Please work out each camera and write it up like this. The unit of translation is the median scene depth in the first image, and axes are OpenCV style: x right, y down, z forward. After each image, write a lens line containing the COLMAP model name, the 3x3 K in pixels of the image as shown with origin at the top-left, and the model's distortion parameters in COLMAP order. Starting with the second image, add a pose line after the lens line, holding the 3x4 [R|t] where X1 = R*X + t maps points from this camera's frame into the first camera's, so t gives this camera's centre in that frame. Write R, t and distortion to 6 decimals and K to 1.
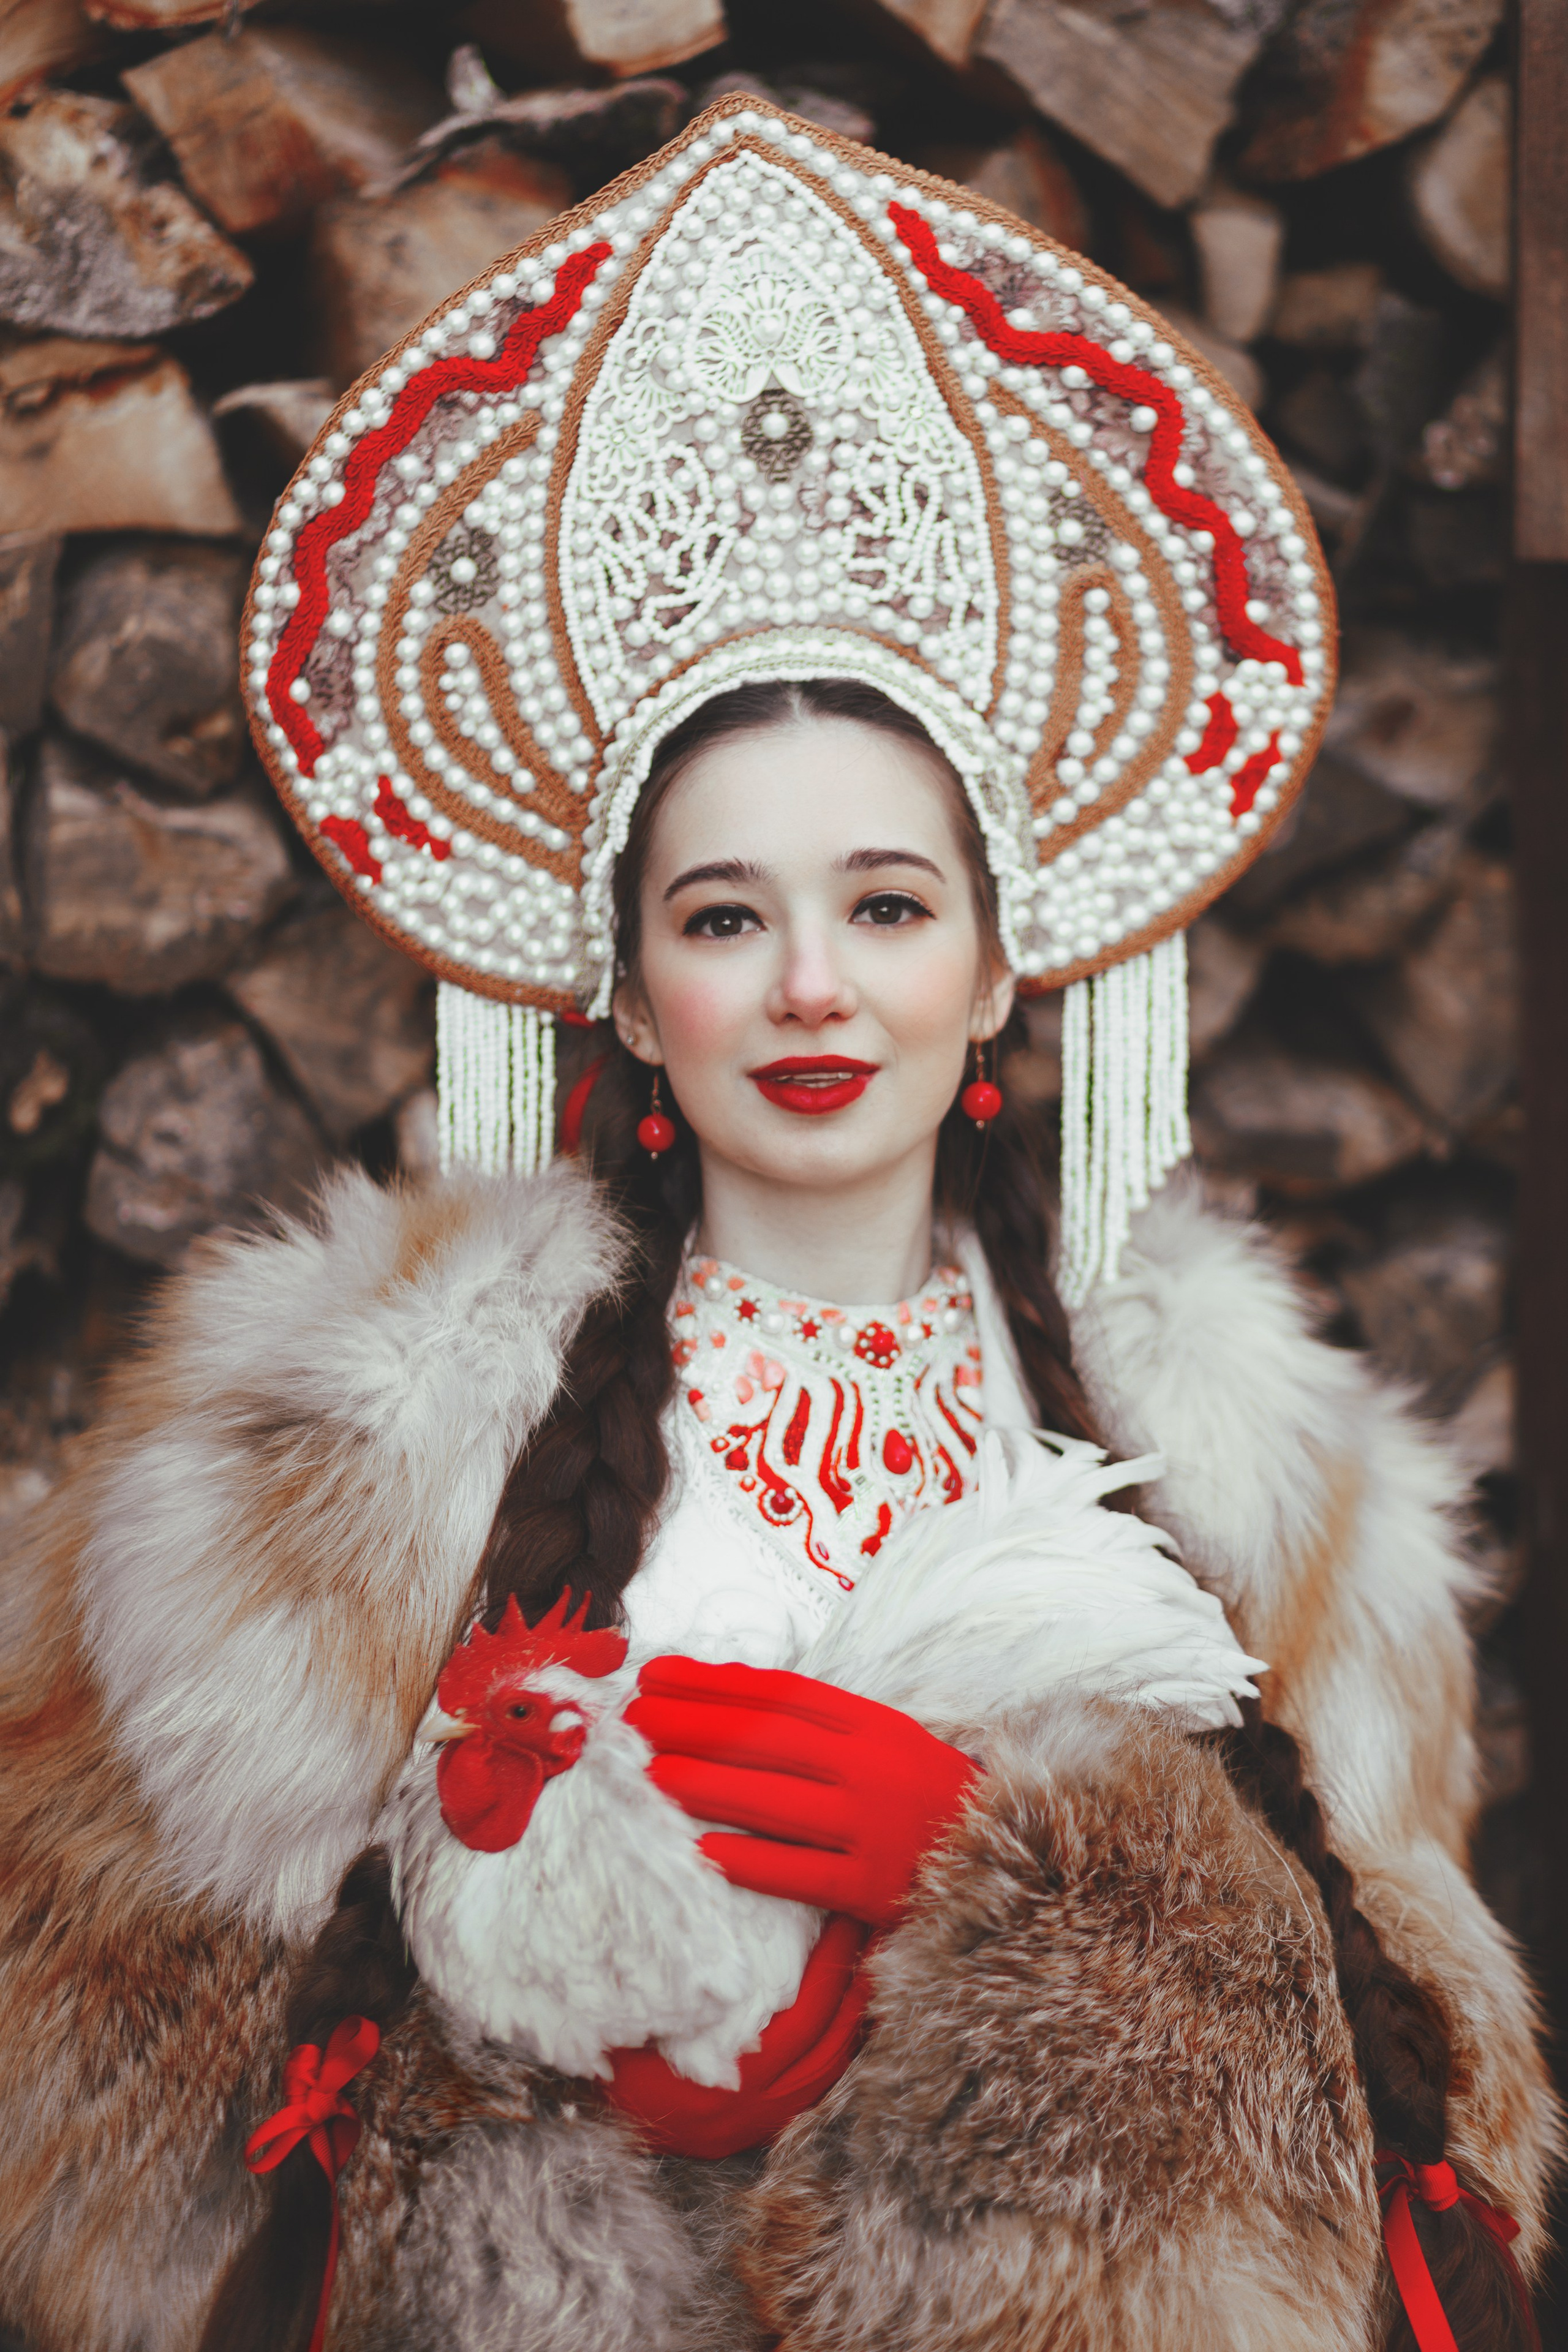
lens RADIAL K [[5865.7, 0, 778.6], [0, 5865.7, 1183.5], [0, 0, 1]] dist [0.128489, 0.000000]
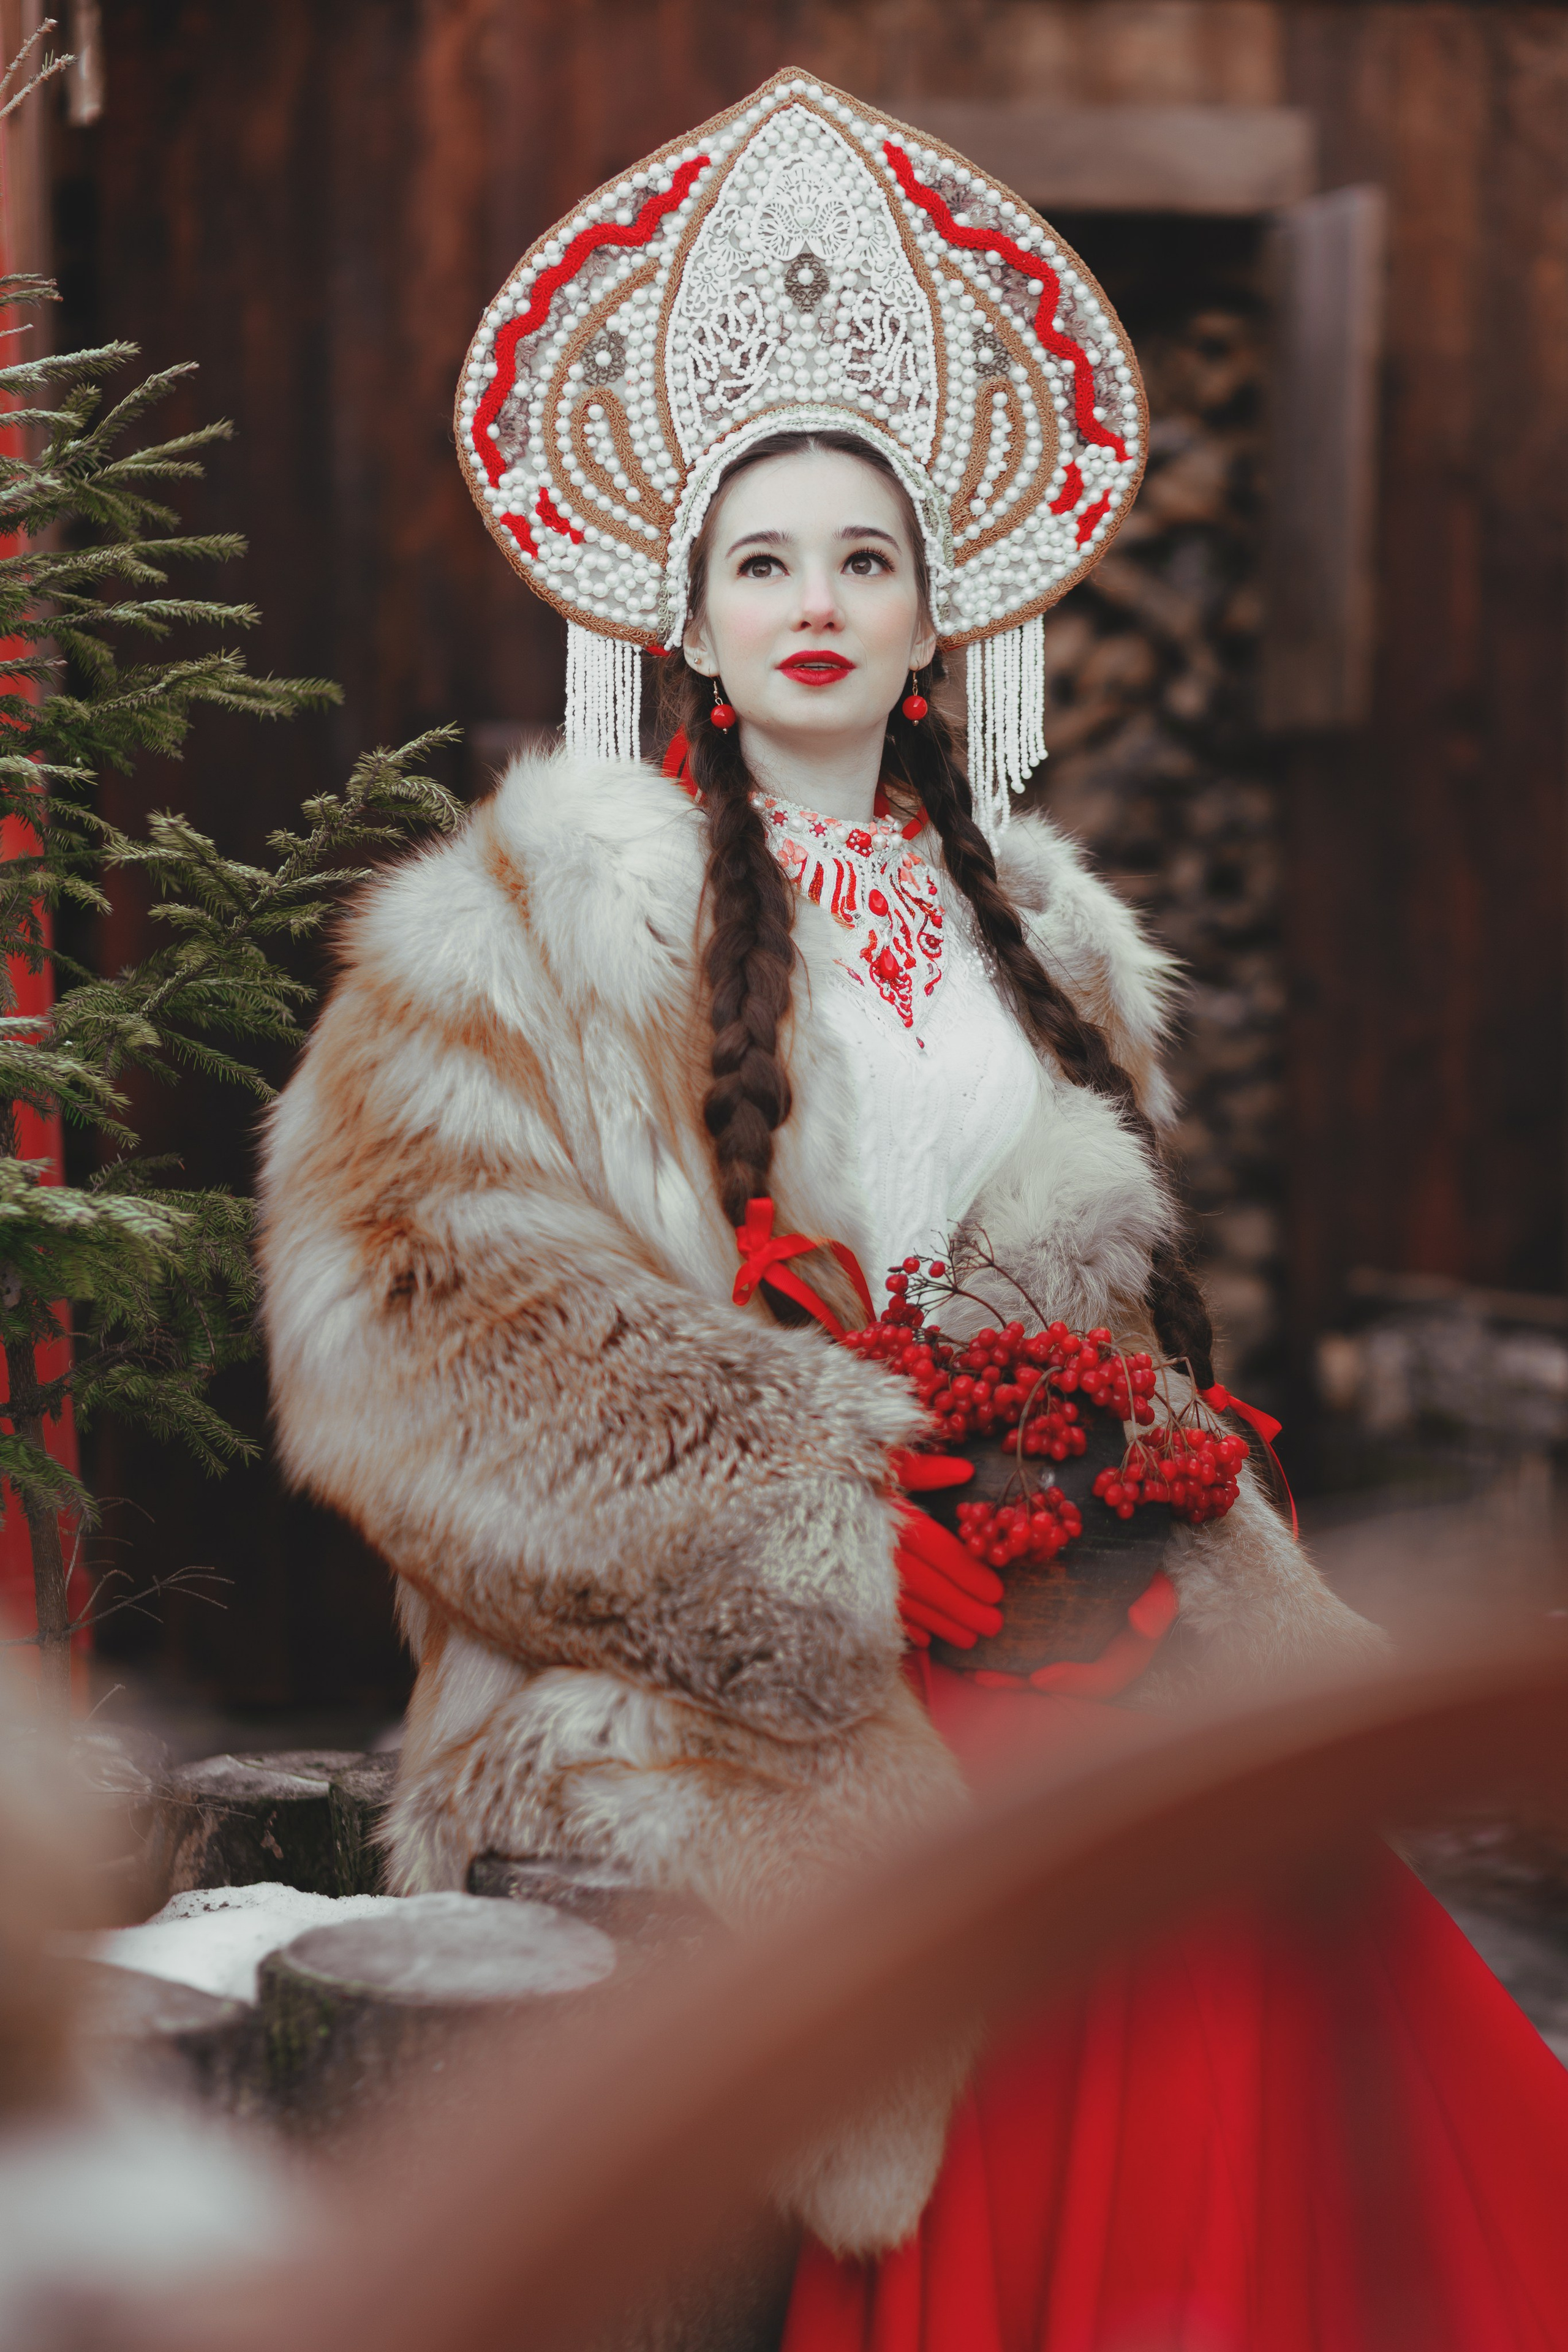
lens RADIAL K [[5865.7, 0, 767.4], [0, 5865.7, 1170.7], [0, 0, 1]] dist [0.128489, 0.000000]
pose [[0.997455, 0.050626, 0.050206, -0.078179], [-0.048452, 0.997873, -0.043619, 0.181992], [-0.052308, 0.041075, 0.997786, -0.578895]]
